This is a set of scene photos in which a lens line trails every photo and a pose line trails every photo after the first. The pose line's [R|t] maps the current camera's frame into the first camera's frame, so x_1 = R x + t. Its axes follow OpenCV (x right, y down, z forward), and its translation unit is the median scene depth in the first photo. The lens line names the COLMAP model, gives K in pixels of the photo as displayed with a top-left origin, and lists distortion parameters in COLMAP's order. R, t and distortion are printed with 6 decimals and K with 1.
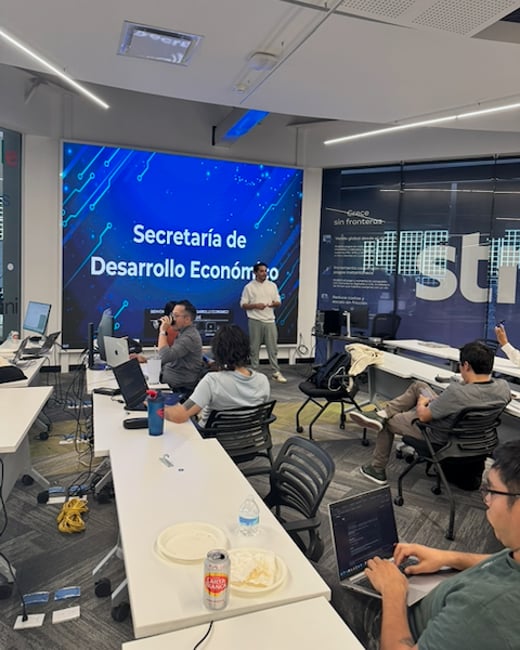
lens RADIAL K [[478.5, 0, 257.1], [0, 478.5, 296.3], [0, 0, 1]] dist [0.049284, -0.058751]
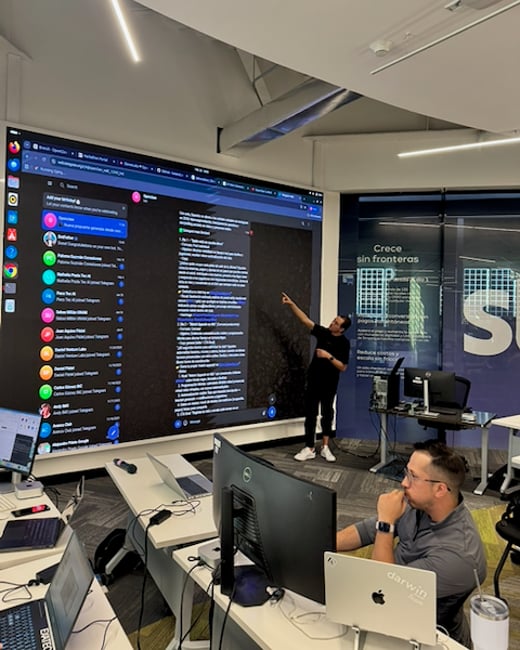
lens RADIAL K [[472.6, 0, 259.5], [0, 472.6, 302.7], [0, 0, 1]] dist [0.087857, -0.107612]
pose [[0.966469, -0.004751, 0.256739, -0.388949], [0.018762, 0.998463, -0.052150, -0.080737], [-0.256097, 0.055218, 0.965073, 0.514505]]
